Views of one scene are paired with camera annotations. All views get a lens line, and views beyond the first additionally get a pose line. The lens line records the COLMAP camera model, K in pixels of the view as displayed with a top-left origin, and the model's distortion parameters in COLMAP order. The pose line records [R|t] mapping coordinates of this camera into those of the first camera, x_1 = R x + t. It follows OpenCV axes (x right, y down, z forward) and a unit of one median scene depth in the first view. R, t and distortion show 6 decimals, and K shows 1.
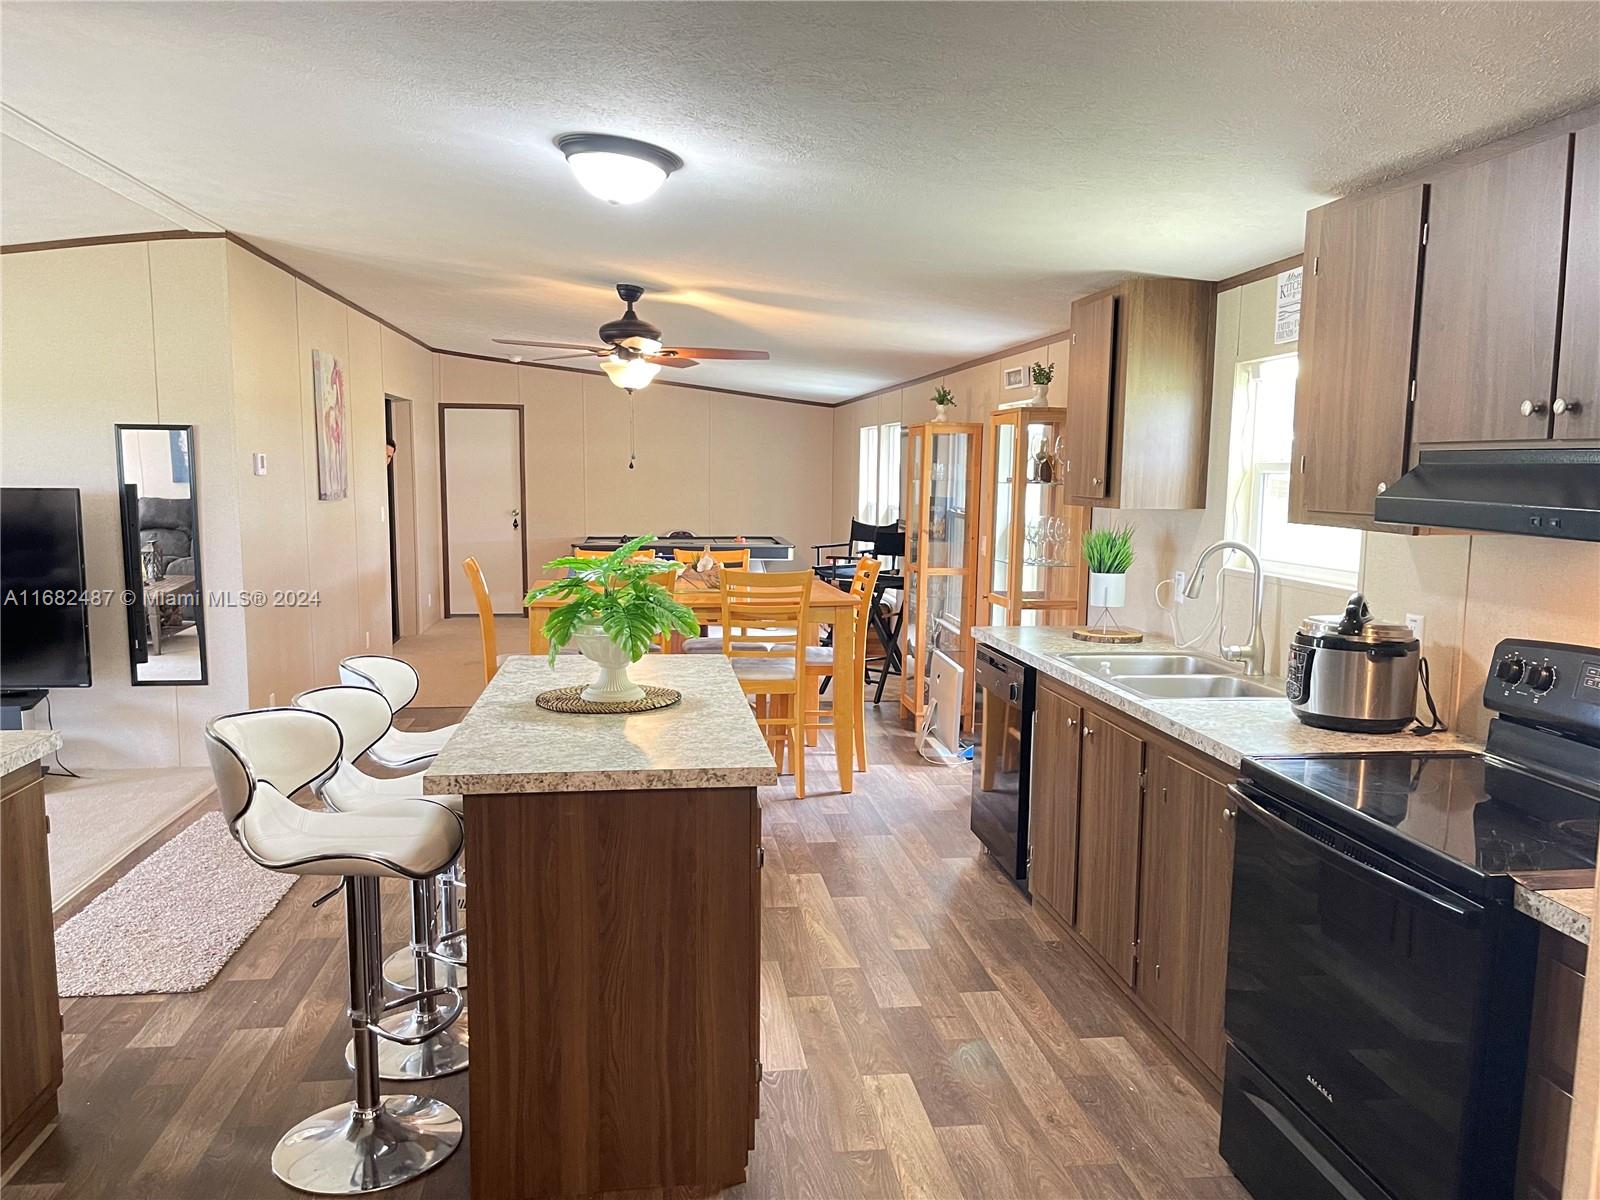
lens RADIAL K [[1207.0, 0, 809.8], [0, 1207.0, 610.1], [0, 0, 1]] dist [0.039327, -0.041339]
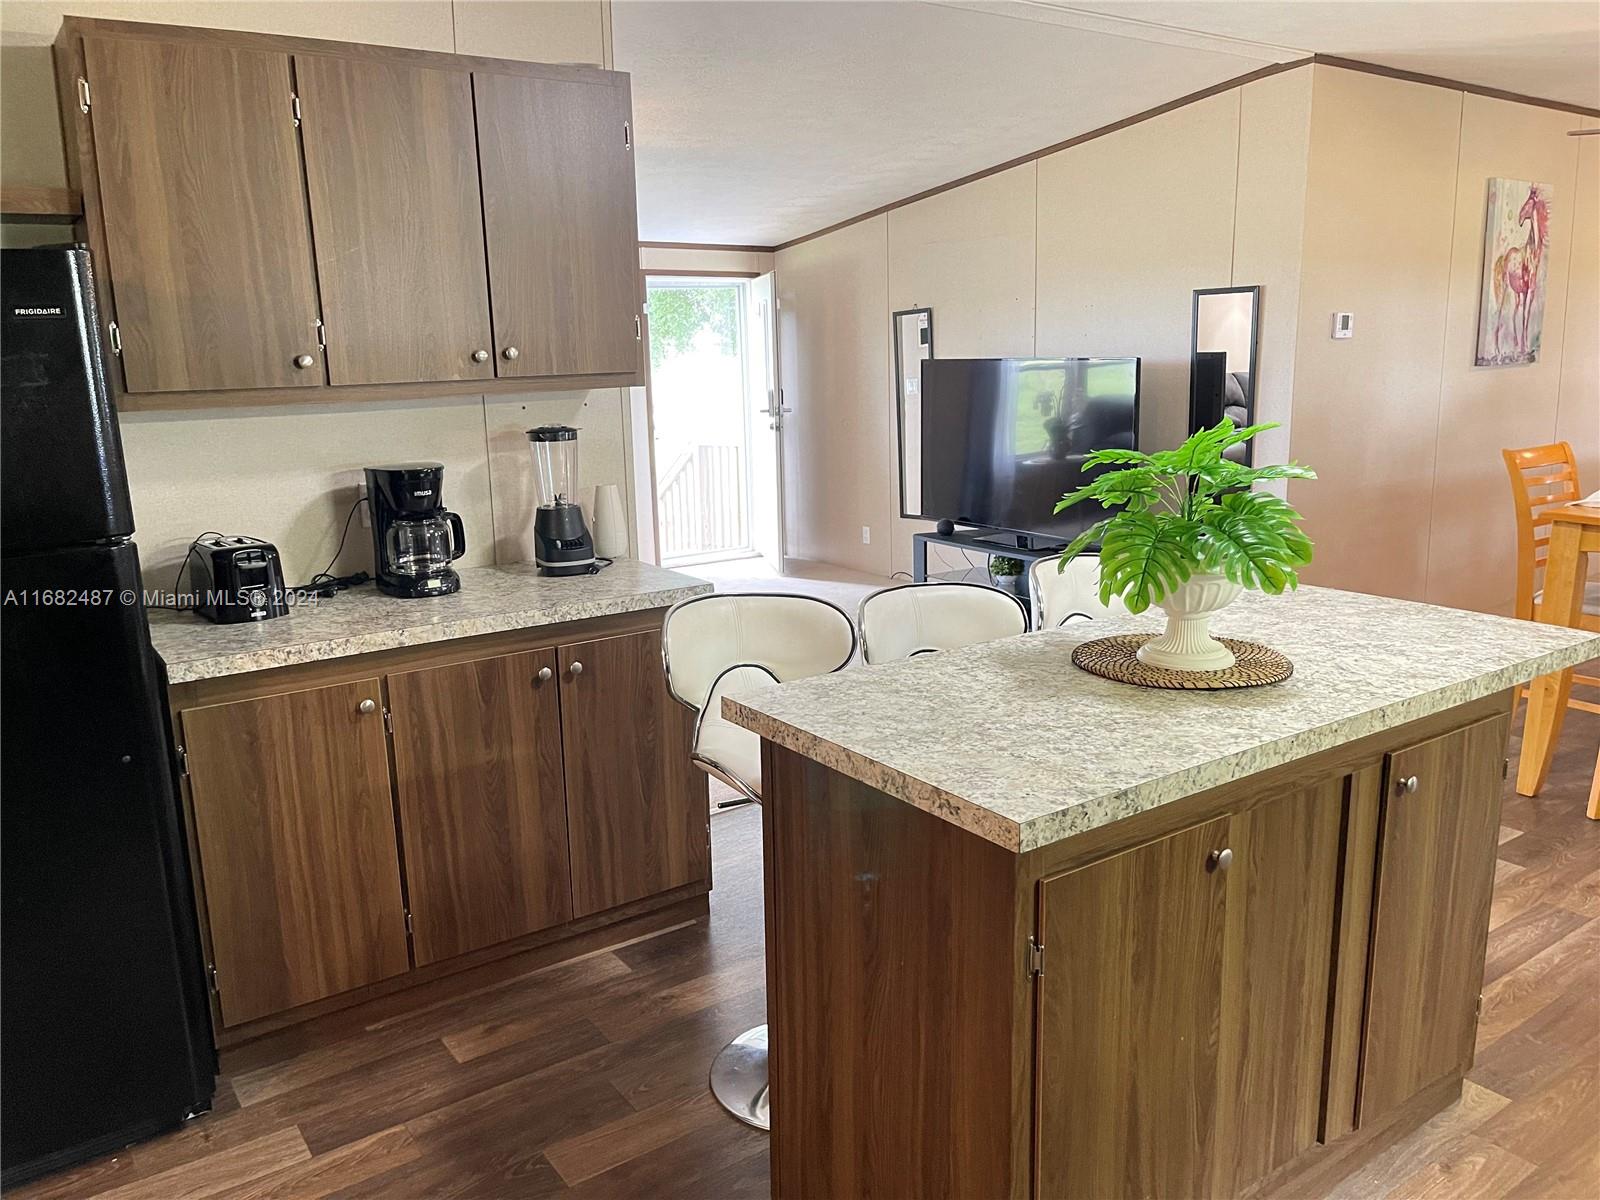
lens RADIAL K [[1207.0, 0, 802.1], [0, 1207.0, 601.7], [0, 0, 1]] dist [0.039327, -0.041339]
pose [[0.448954, 0.163960, -0.878384, 0.348764], [-0.075440, 0.986467, 0.145577, -0.044831], [0.890365, 0.000908, 0.455247, 0.518289]]
